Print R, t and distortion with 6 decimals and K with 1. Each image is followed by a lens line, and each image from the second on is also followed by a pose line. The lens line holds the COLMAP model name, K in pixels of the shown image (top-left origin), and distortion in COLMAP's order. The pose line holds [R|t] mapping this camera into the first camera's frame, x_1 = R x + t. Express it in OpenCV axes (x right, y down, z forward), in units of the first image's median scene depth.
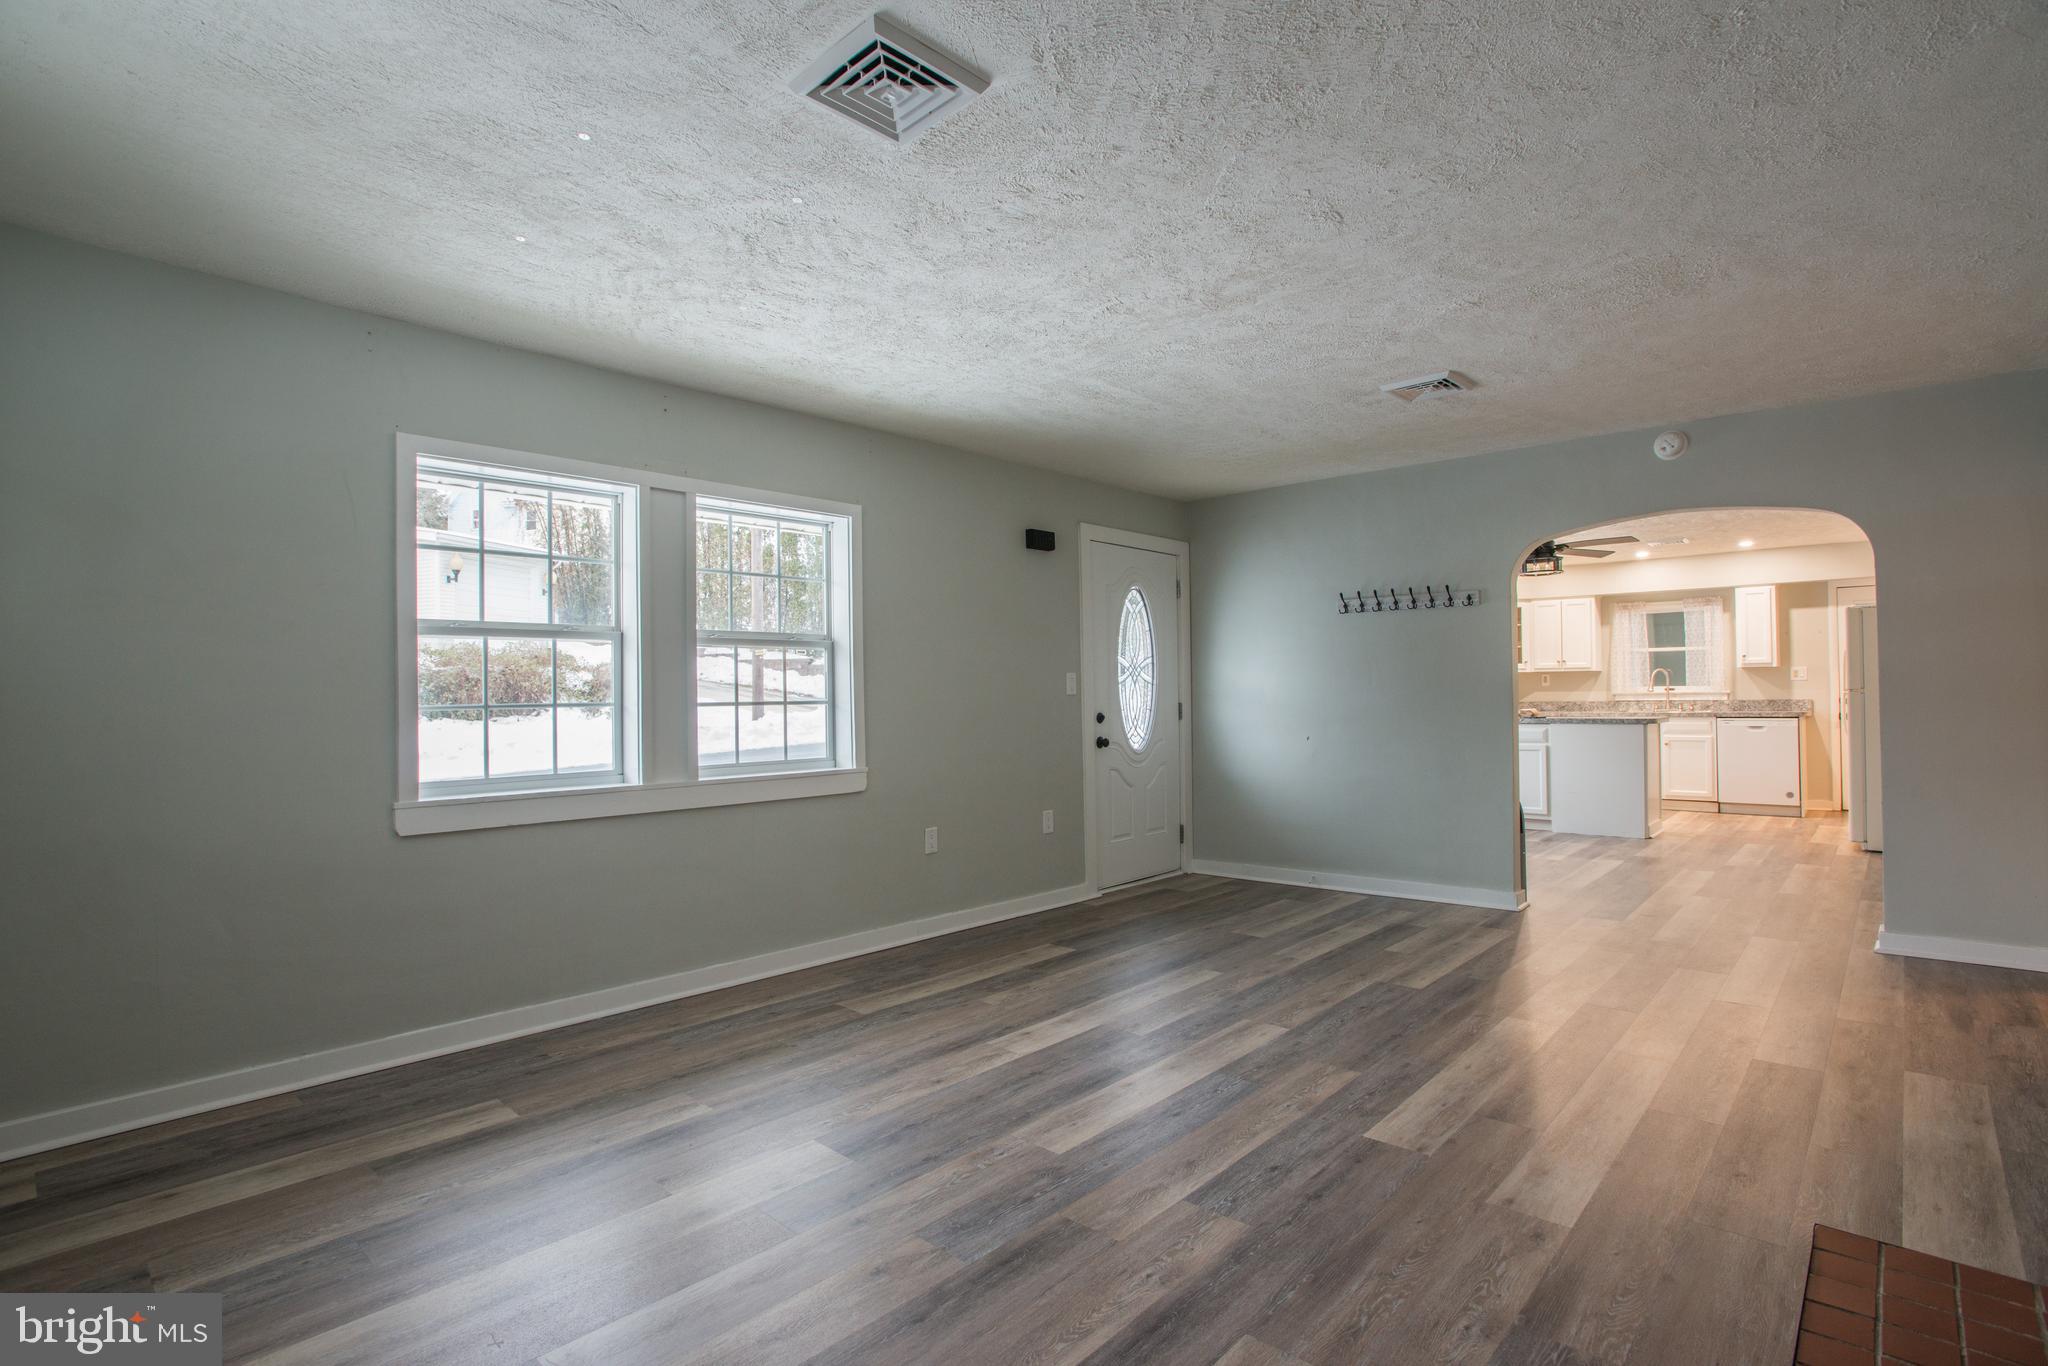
lens RADIAL K [[991.8, 0, 1017.8], [0, 991.8, 679.1], [0, 0, 1]] dist [-0.067850, 0.024985]
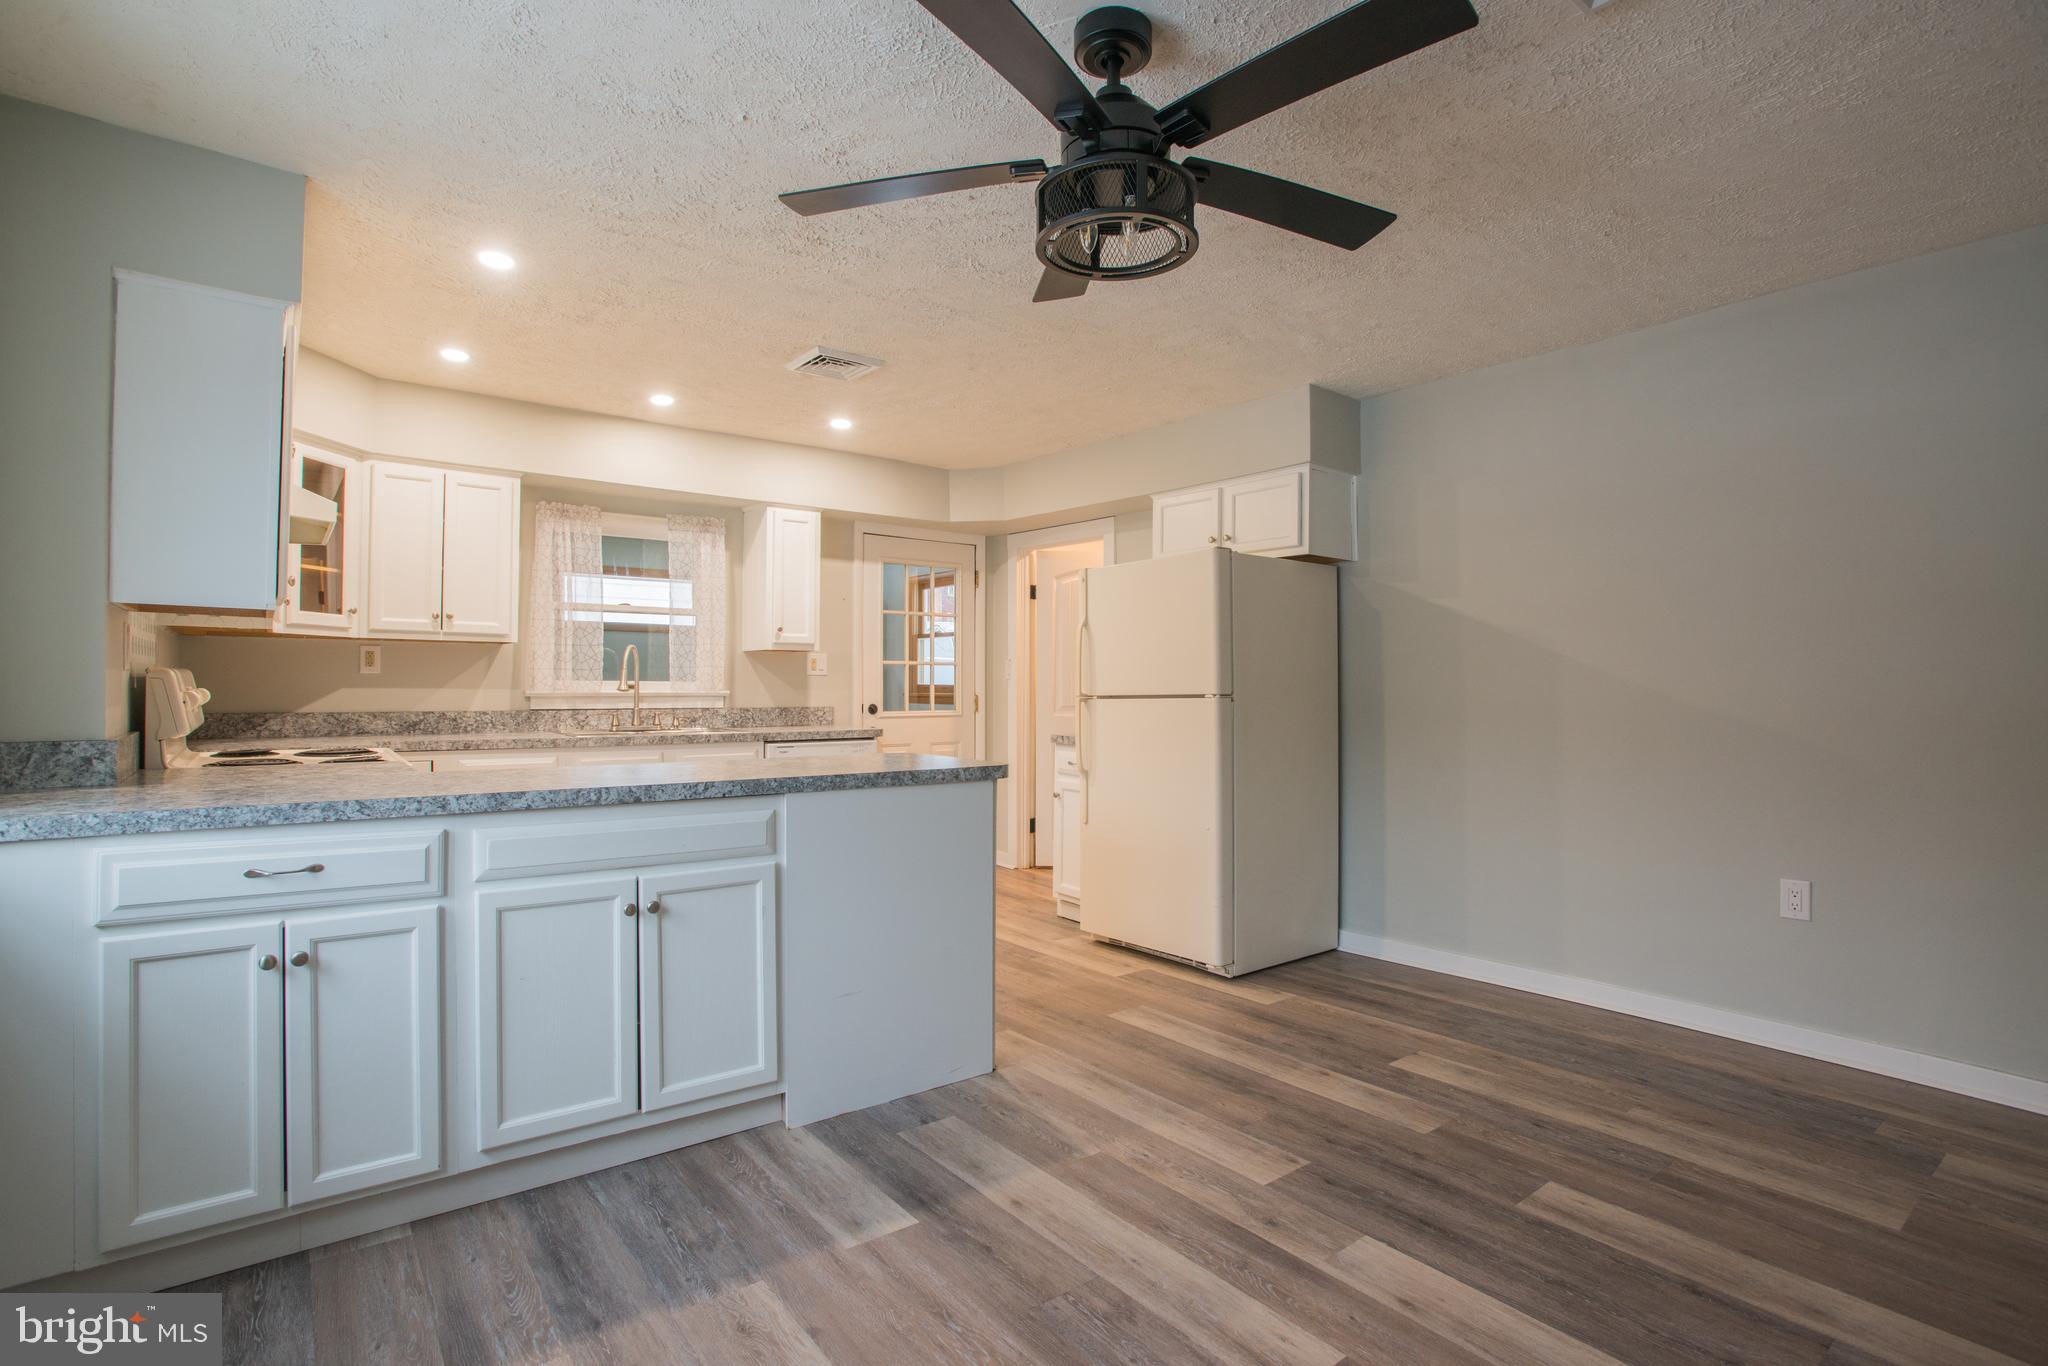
lens RADIAL K [[991.8, 0, 1017.8], [0, 991.8, 679.1], [0, 0, 1]] dist [-0.067850, 0.024985]
pose [[0.168086, 0.019695, 0.985576, 0.192439], [-0.026642, 0.999526, -0.015430, 0.008983], [-0.985412, -0.023665, 0.168531, 0.697938]]
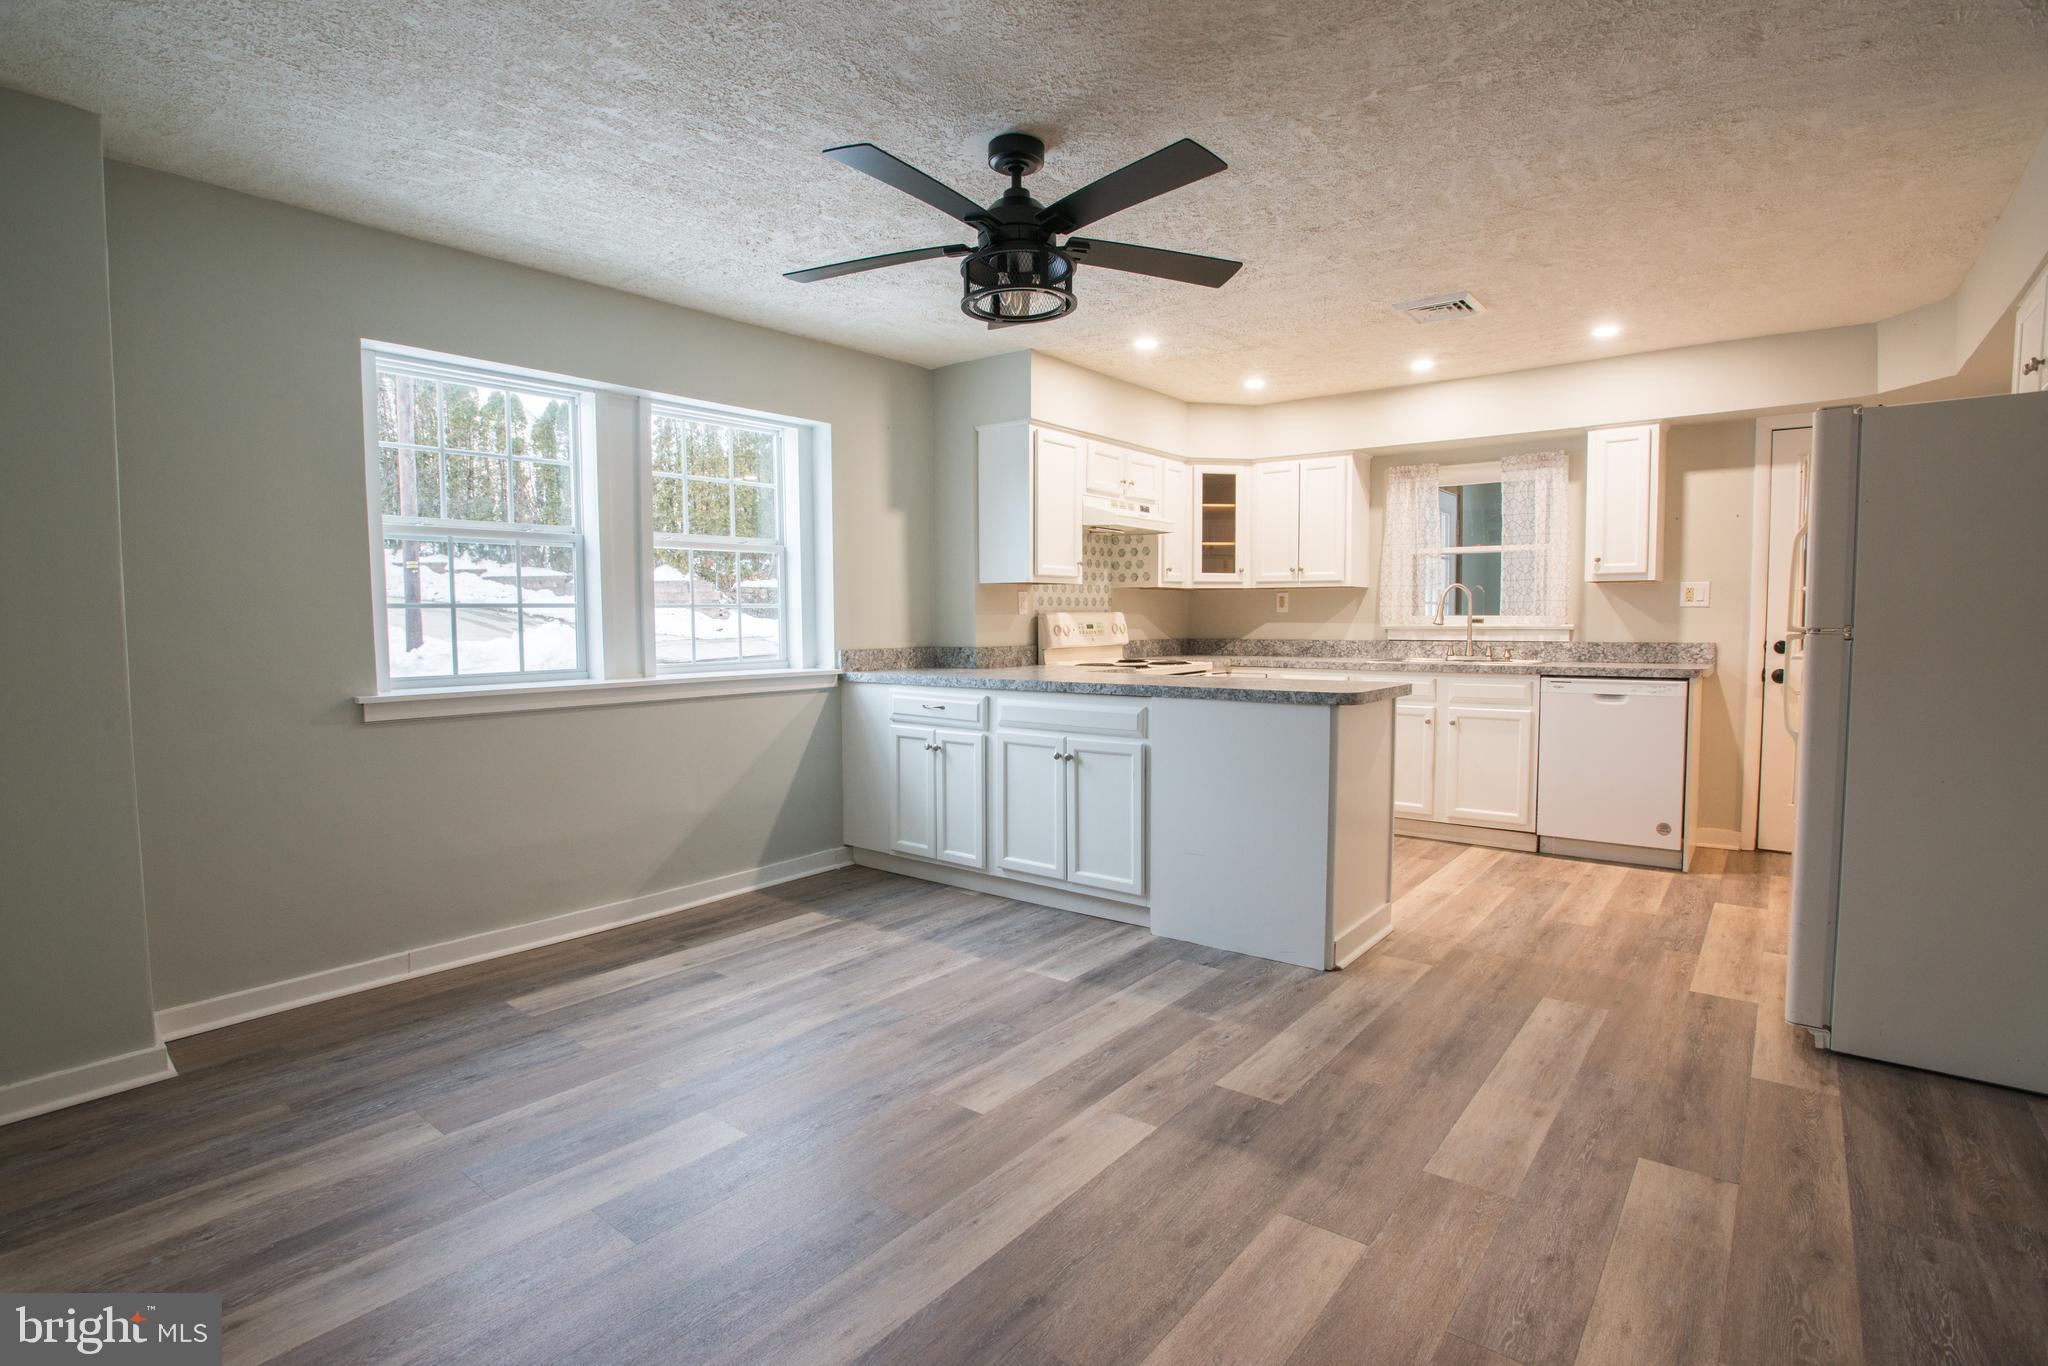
lens RADIAL K [[991.8, 0, 1017.8], [0, 991.8, 679.1], [0, 0, 1]] dist [-0.067850, 0.024985]
pose [[0.997546, 0.002454, 0.069974, 0.362795], [-0.008035, 0.996795, 0.079597, 0.001269], [-0.069555, -0.079964, 0.994368, 0.441055]]
